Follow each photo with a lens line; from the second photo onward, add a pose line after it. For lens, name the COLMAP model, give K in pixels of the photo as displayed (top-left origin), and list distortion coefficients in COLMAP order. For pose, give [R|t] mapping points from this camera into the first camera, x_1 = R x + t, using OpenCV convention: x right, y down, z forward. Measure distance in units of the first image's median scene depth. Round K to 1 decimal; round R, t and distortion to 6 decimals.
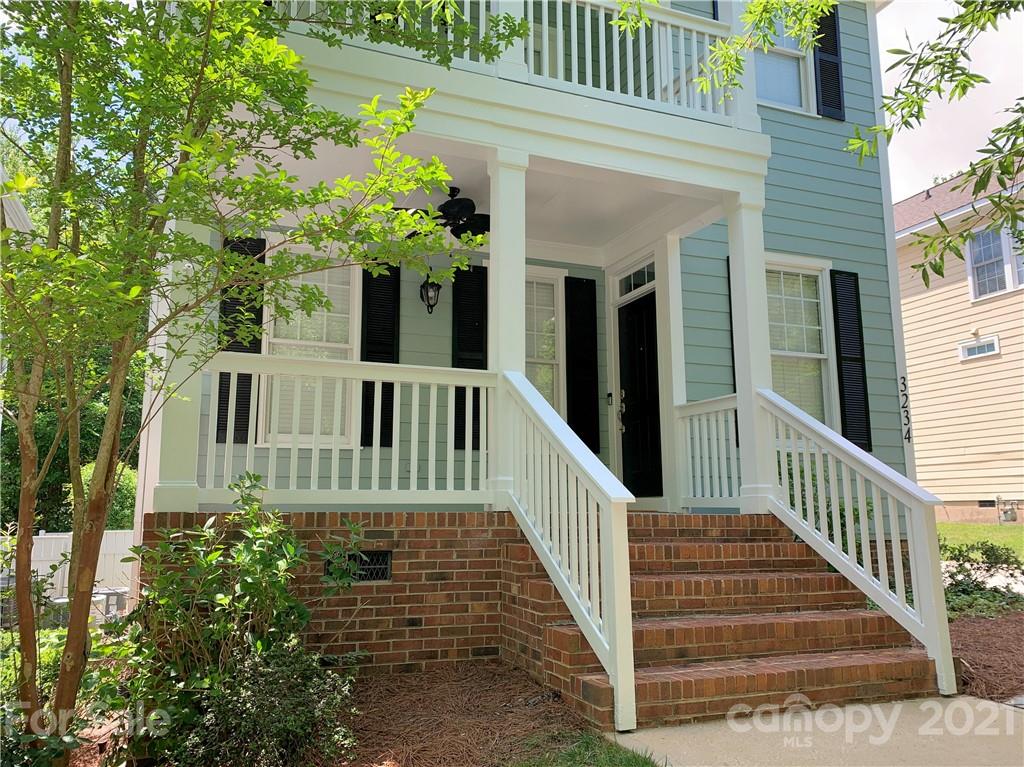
lens RADIAL K [[799.7, 0, 510.2], [0, 799.7, 376.6], [0, 0, 1]] dist [0.067982, -0.080790]
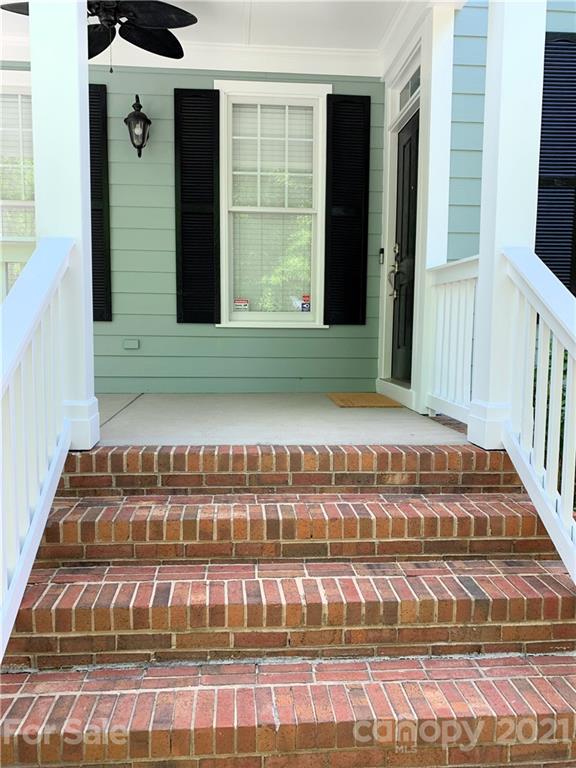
lens RADIAL K [[599.8, 0, 288.0], [0, 599.8, 384.0], [0, 0, 1]] dist [0.067982, -0.080790]
pose [[0.956169, 0.036793, -0.290495, 0.320358], [0.040519, 0.965904, 0.255710, -0.009399], [0.289998, -0.256272, 0.922077, 0.565835]]
